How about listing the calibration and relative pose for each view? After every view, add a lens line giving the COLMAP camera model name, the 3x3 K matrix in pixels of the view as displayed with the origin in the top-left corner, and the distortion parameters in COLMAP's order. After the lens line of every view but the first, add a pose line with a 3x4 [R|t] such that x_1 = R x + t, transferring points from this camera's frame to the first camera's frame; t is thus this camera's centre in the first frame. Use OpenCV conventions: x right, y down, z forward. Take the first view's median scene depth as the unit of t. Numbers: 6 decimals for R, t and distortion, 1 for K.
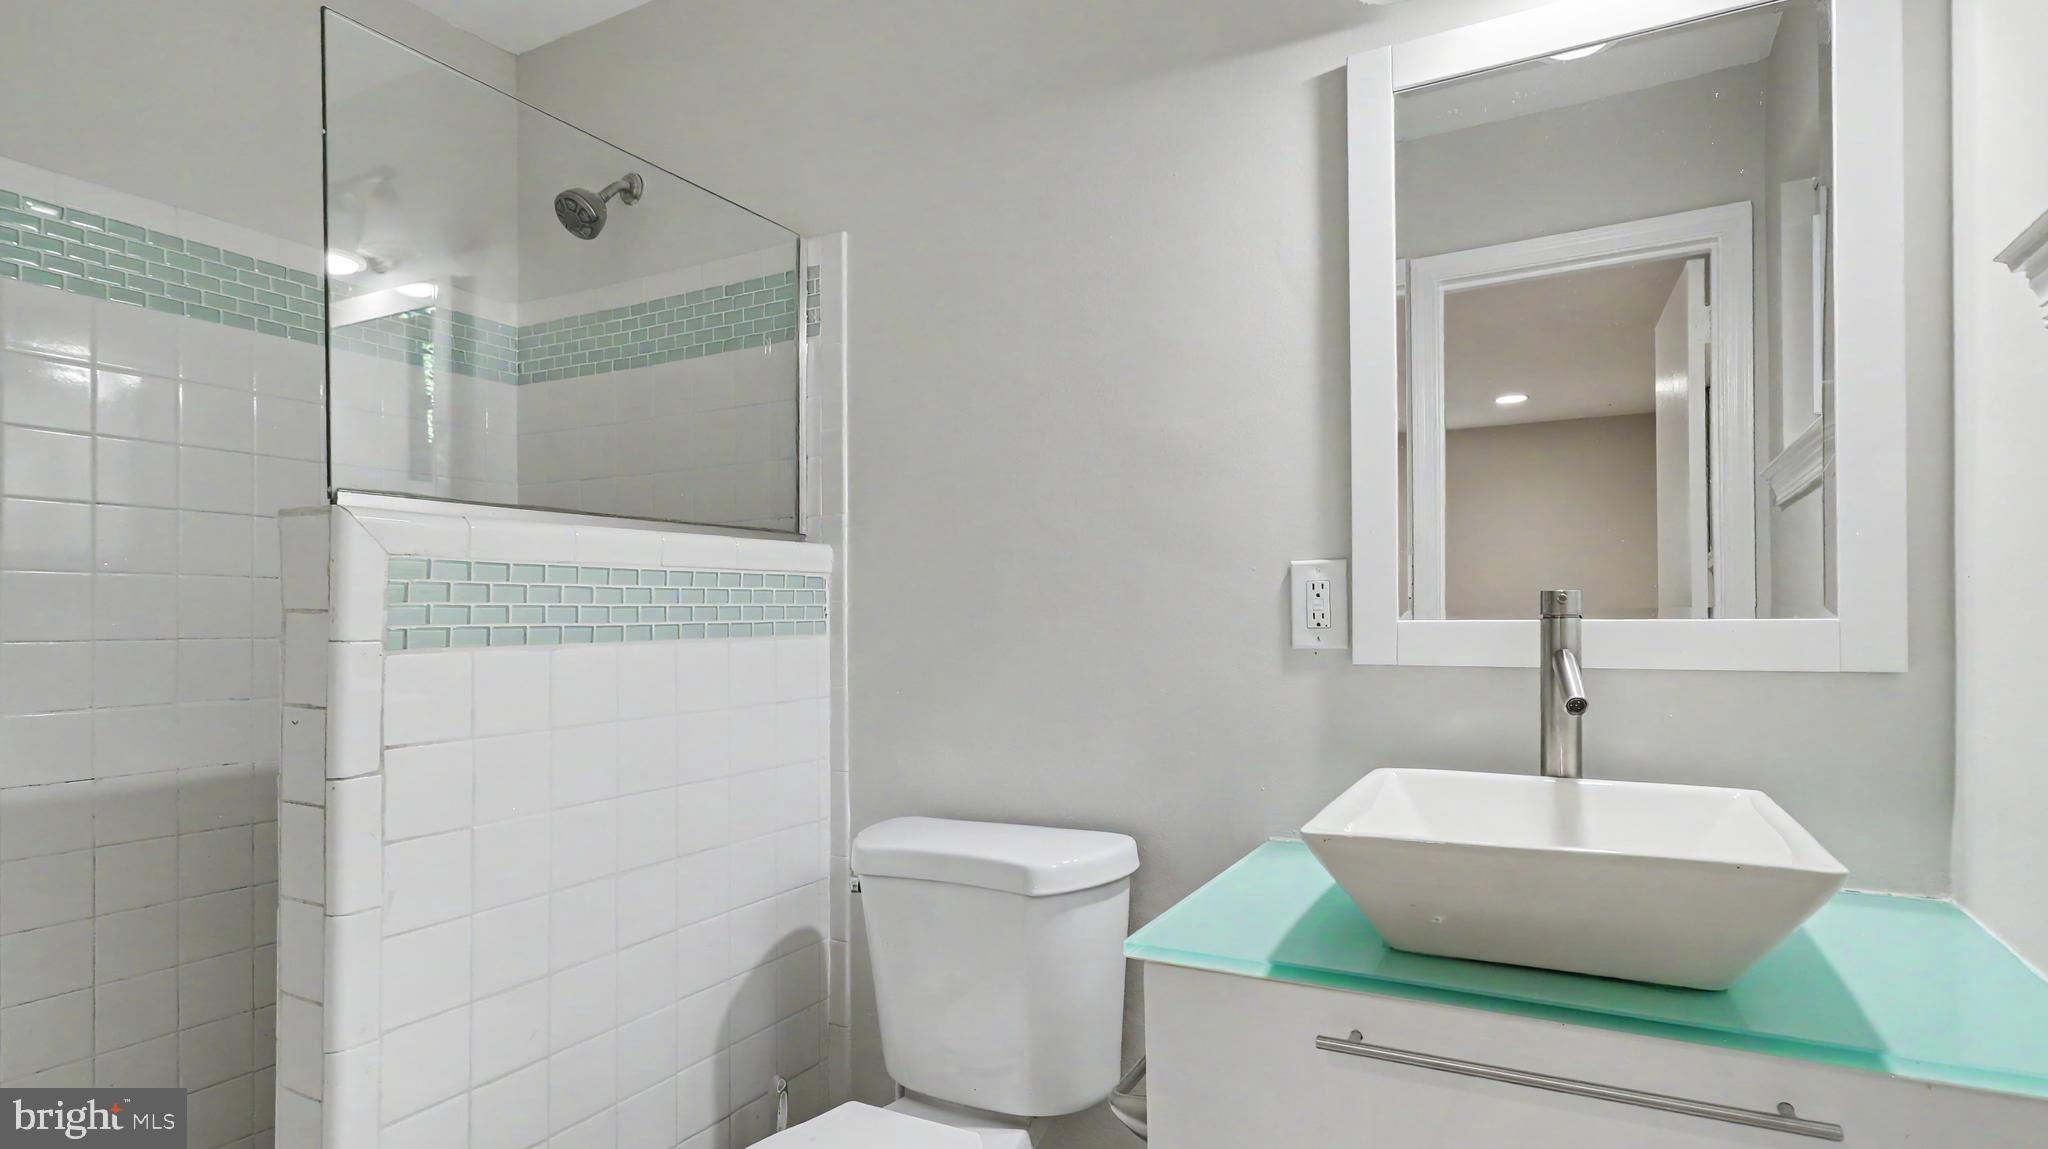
lens RADIAL K [[1054.5, 0, 1024.0], [0, 1054.5, 605.6], [0, 0, 1]] dist [-0.017349, 0.022693]
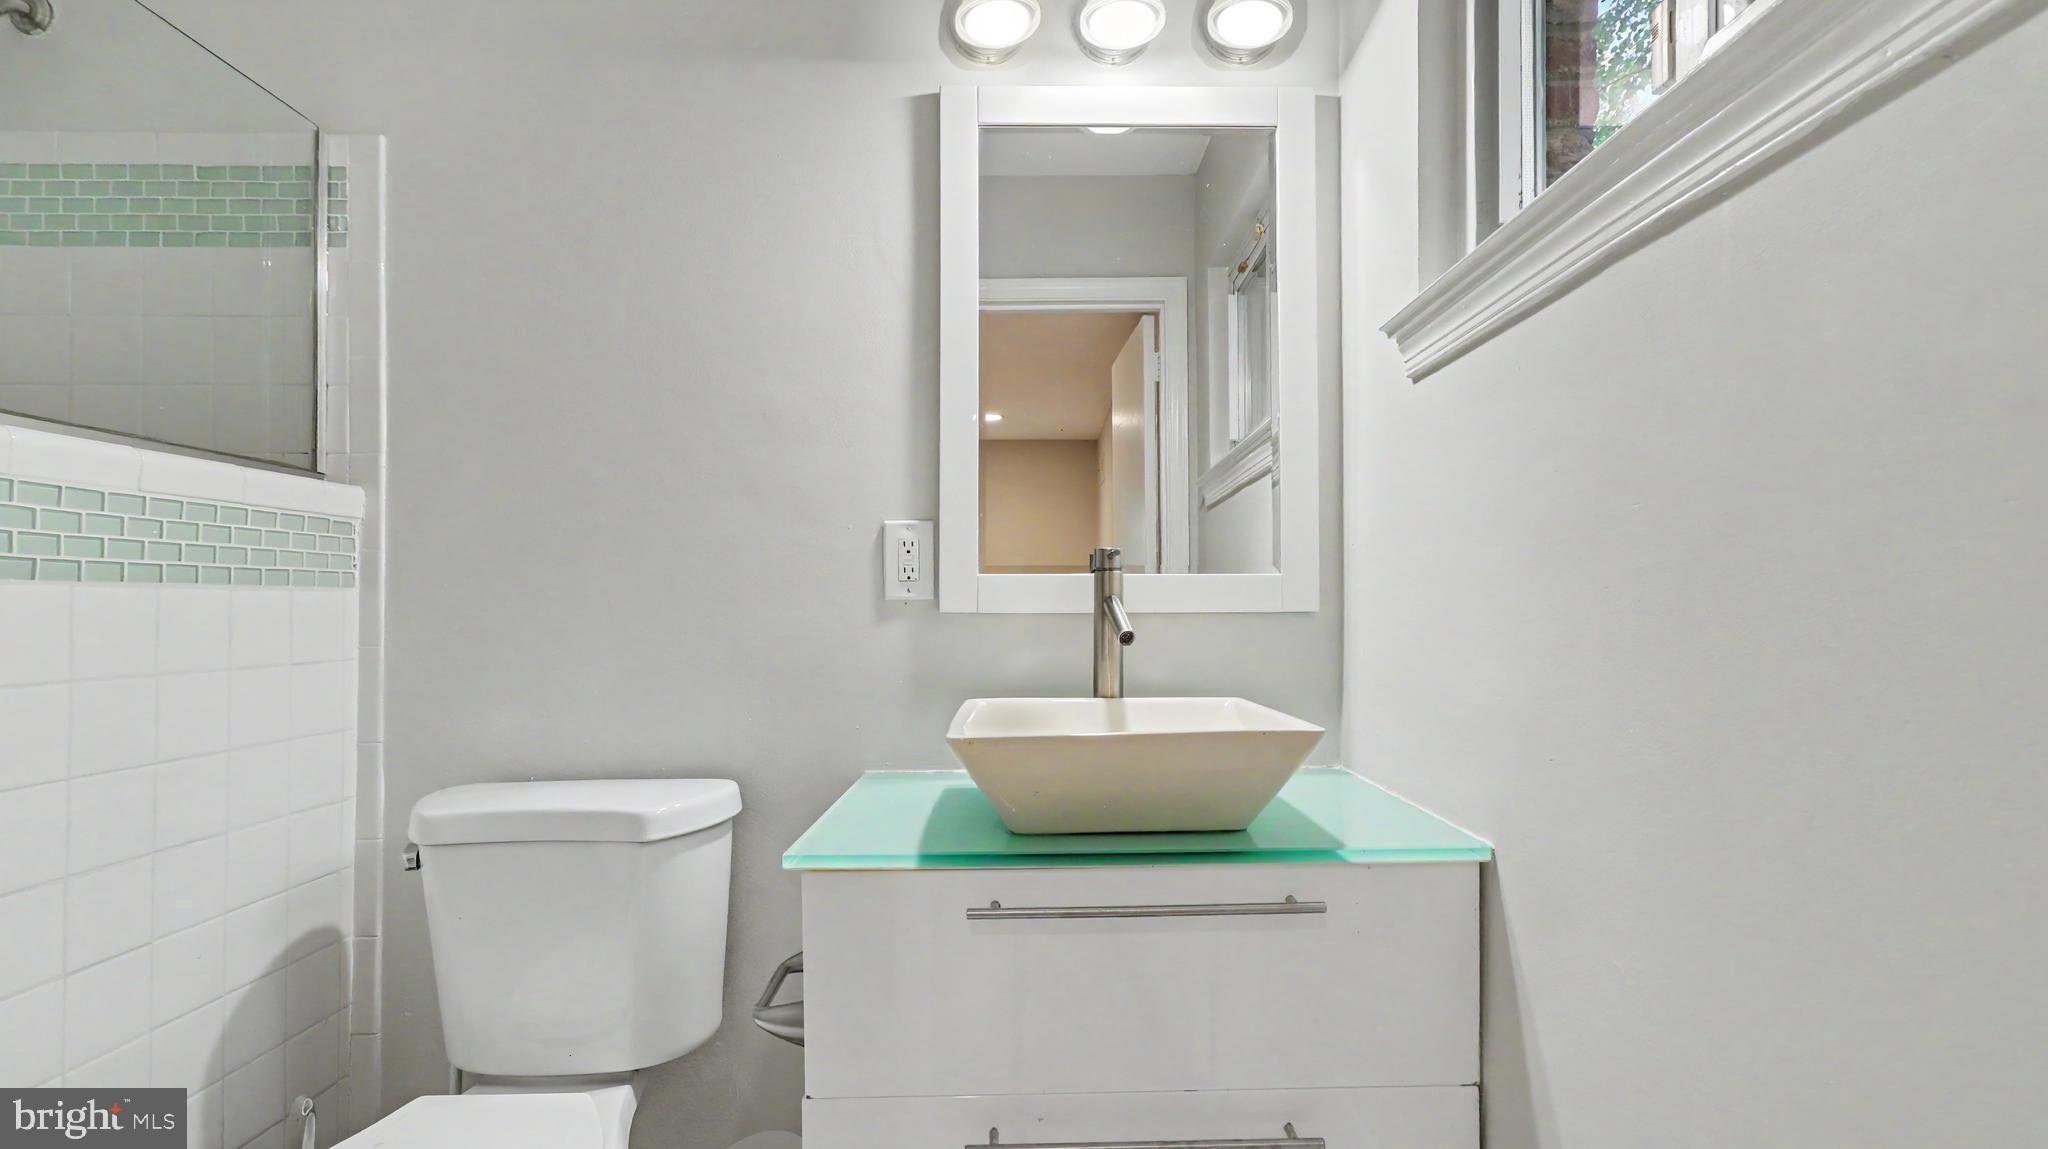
lens RADIAL K [[1007.6, 0, 1037.3], [0, 1007.6, 587.1], [0, 0, 1]] dist [0.000754, 0.008752]
pose [[0.874915, 0.018012, 0.483941, -0.103552], [-0.011228, 0.999794, -0.016912, 0.036692], [-0.484146, 0.009363, 0.874937, -0.010213]]
